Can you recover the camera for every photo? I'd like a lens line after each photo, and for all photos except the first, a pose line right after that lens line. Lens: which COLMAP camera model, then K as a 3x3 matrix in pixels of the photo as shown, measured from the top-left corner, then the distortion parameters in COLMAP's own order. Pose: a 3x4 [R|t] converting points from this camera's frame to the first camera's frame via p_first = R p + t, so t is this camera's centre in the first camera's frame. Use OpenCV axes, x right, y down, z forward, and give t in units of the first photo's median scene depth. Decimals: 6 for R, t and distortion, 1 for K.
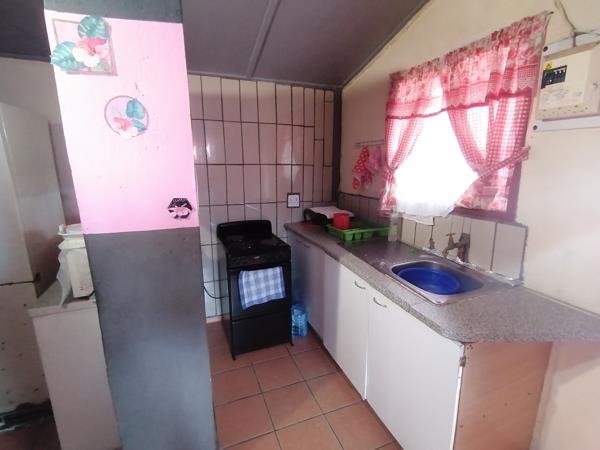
lens RADIAL K [[296.3, 0, 304.2], [0, 296.3, 228.5], [0, 0, 1]] dist [0.003851, 0.000042]
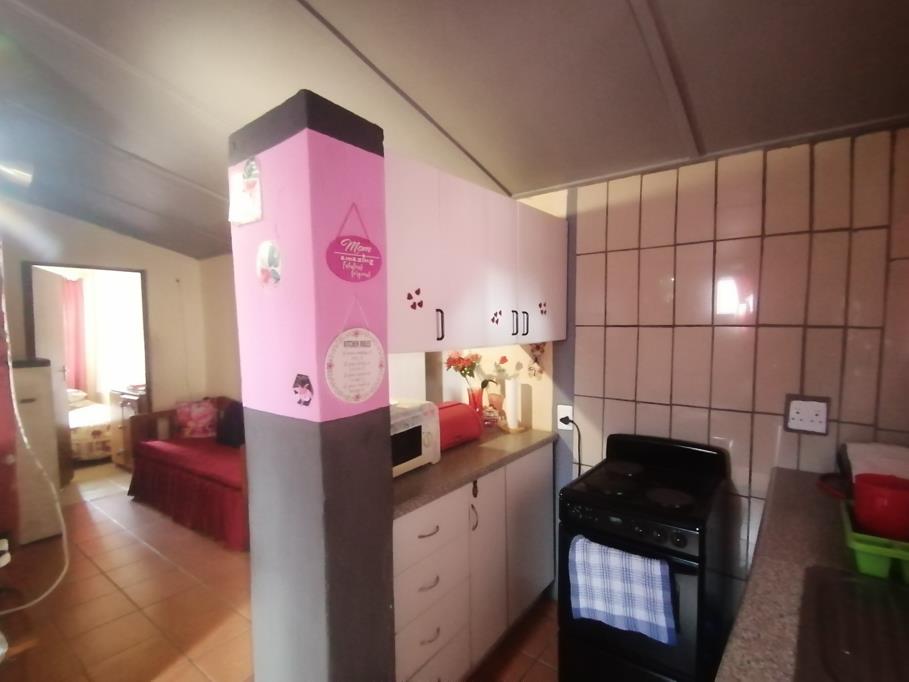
lens RADIAL K [[448.8, 0, 460.9], [0, 448.8, 346.3], [0, 0, 1]] dist [0.003851, 0.000042]
pose [[0.516422, 0.038424, -0.855472, 0.305573], [-0.181486, 0.981211, -0.065486, -0.079302], [0.836882, 0.189074, 0.513692, 0.370460]]
